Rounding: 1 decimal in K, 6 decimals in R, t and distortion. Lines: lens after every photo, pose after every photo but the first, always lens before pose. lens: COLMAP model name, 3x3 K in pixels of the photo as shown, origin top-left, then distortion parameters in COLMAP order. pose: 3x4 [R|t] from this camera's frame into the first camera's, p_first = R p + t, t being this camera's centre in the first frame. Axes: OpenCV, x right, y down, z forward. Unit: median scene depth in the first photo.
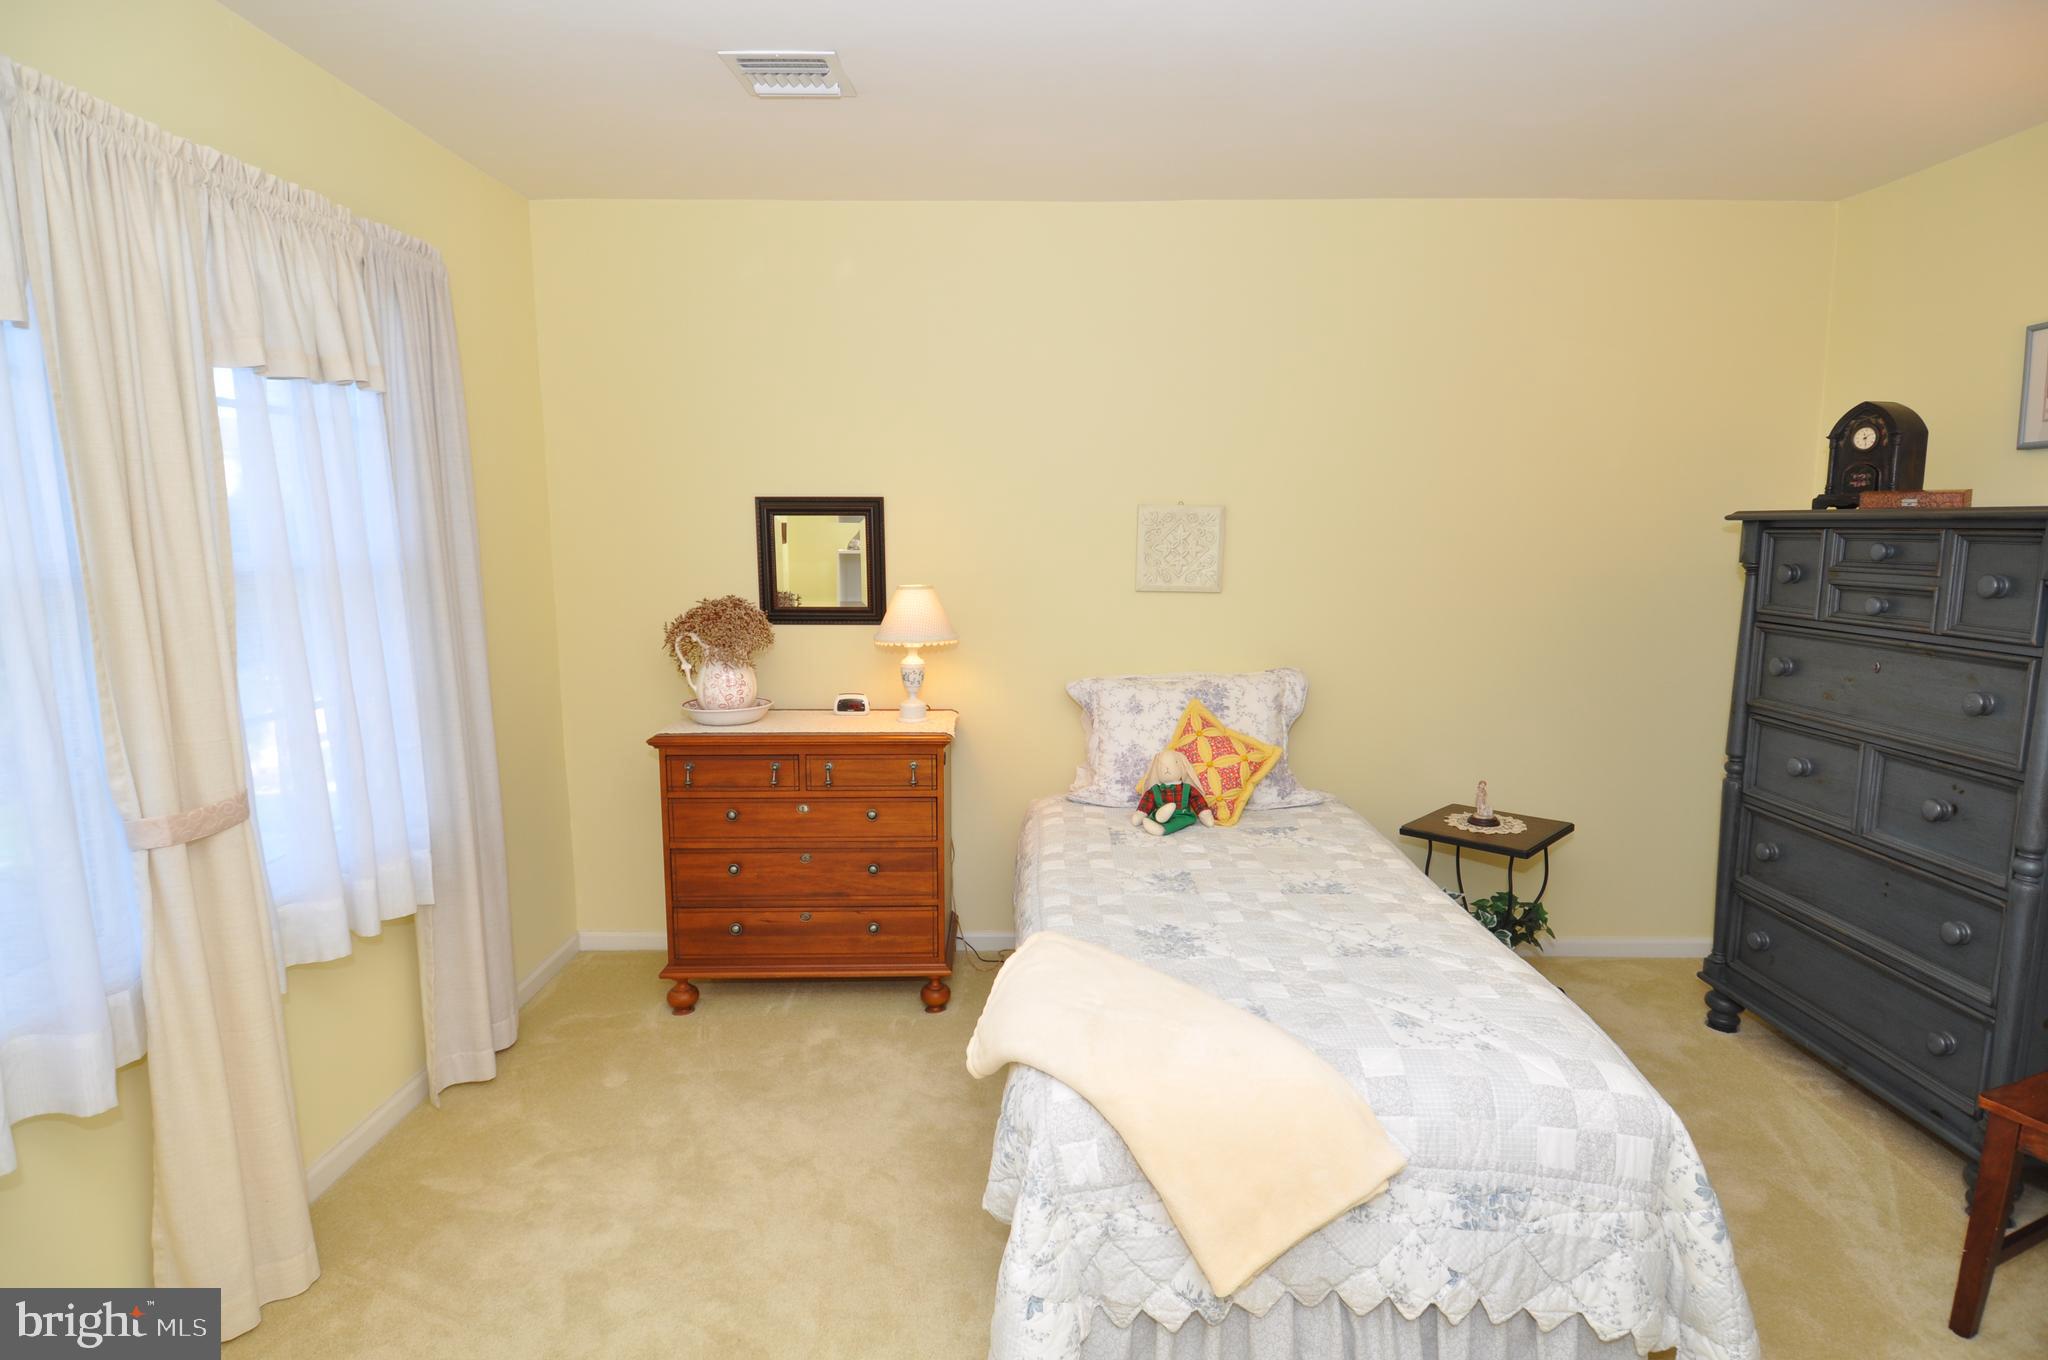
lens RADIAL K [[1047.4, 0, 1024.0], [0, 1047.4, 680.0], [0, 0, 1]] dist [0.055252, -0.060669]
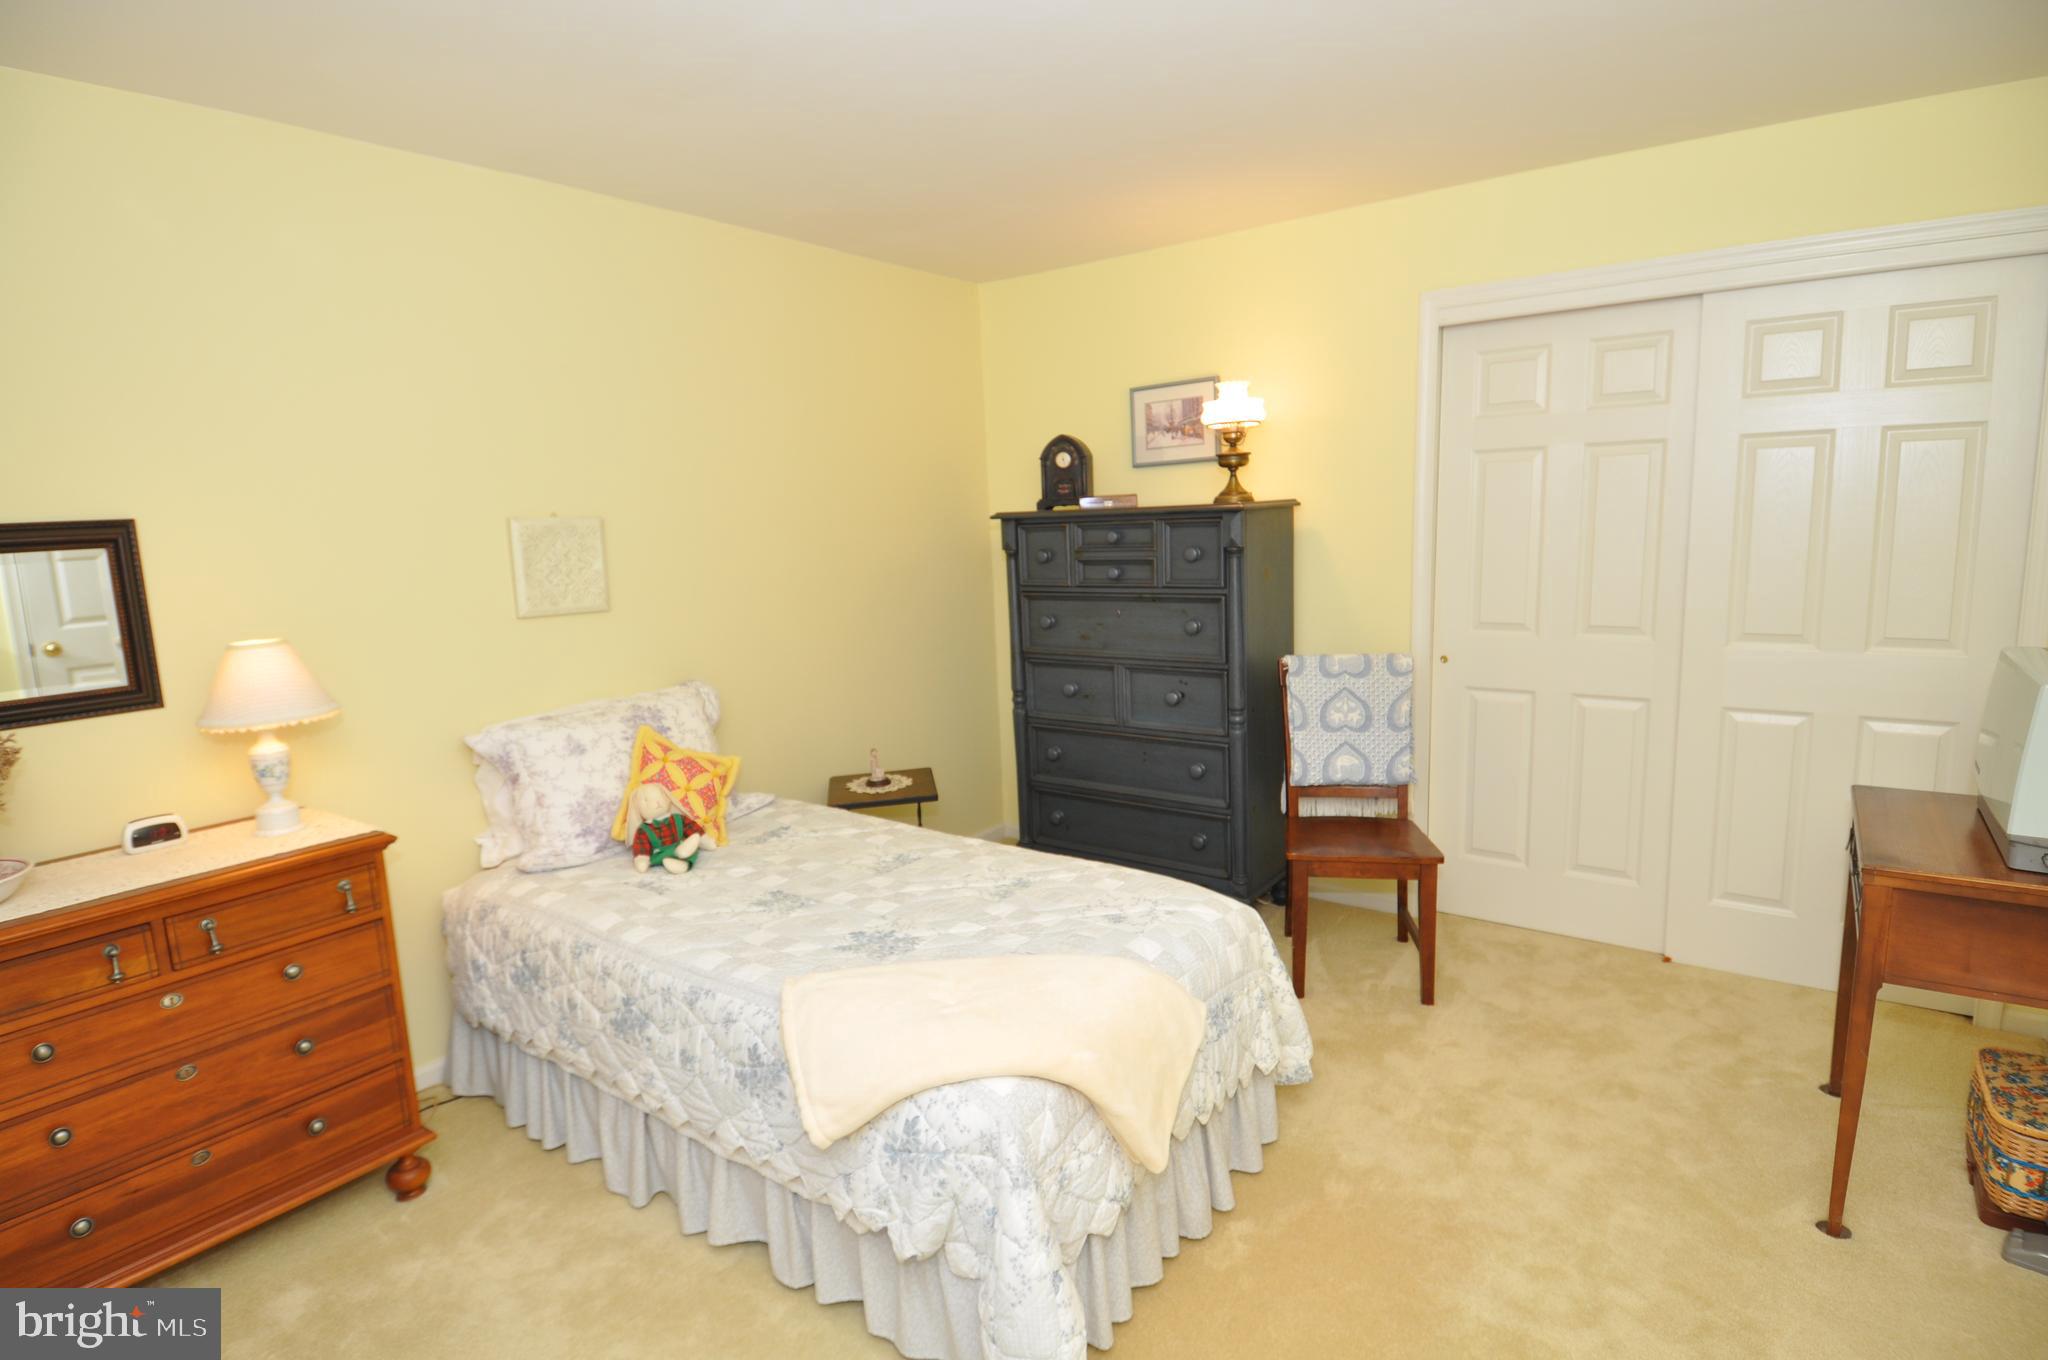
lens RADIAL K [[1047.4, 0, 1024.0], [0, 1047.4, 680.0], [0, 0, 1]] dist [0.055252, -0.060669]
pose [[0.591959, -0.151841, 0.791535, -0.402148], [0.151558, 0.985544, 0.075714, -0.044628], [-0.791590, 0.075144, 0.606415, 0.179099]]
